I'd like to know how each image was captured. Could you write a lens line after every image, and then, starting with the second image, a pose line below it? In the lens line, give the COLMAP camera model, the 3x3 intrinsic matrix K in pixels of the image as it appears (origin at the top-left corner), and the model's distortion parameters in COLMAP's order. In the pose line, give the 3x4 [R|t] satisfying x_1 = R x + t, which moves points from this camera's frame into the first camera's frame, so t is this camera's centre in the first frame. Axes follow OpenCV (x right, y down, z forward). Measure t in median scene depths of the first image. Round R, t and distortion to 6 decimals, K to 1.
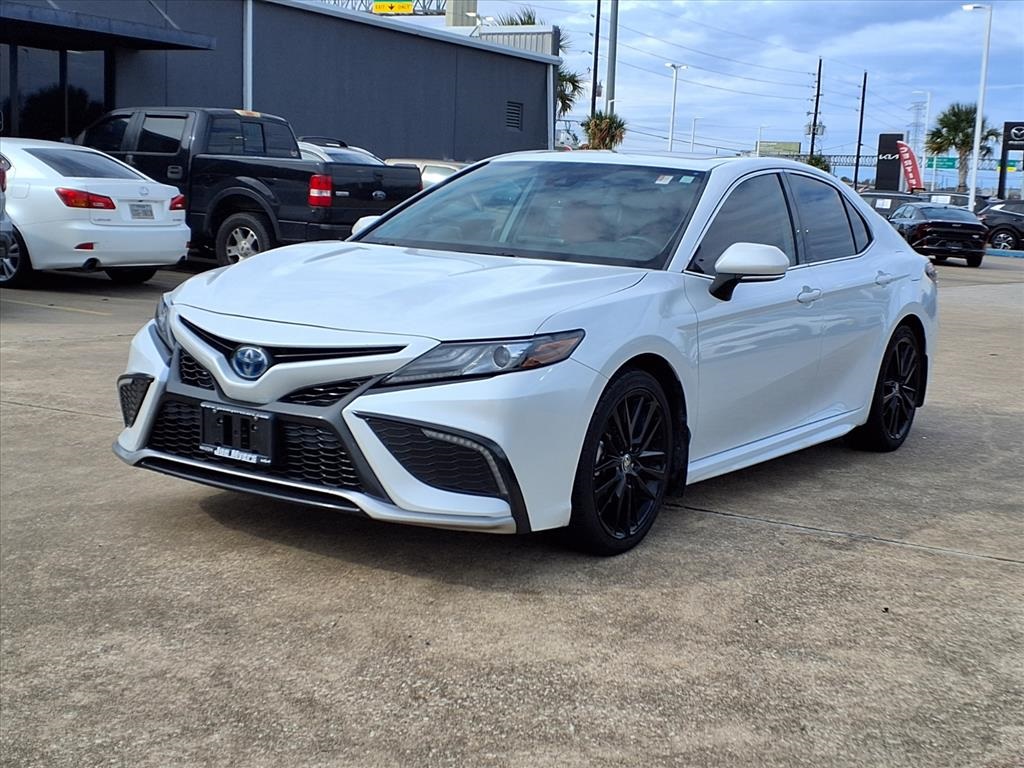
lens RADIAL K [[1351.3, 0, 487.6], [0, 1351.3, 369.3], [0, 0, 1]] dist [0.229229, -0.697112]
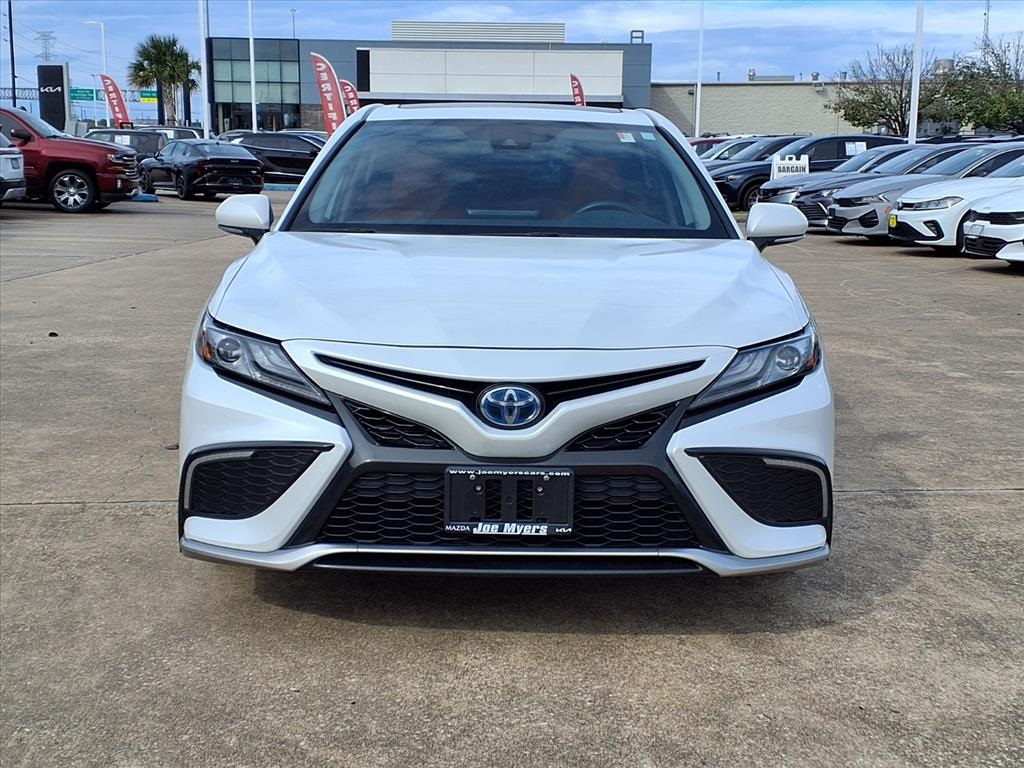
lens RADIAL K [[1379.0, 0, 519.7], [0, 1379.0, 383.1], [0, 0, 1]] dist [0.251343, -0.777819]
pose [[0.831021, -0.131320, 0.540518, -0.582288], [0.102668, 0.991249, 0.082979, -0.080866], [-0.546685, -0.013463, 0.837230, 0.350160]]
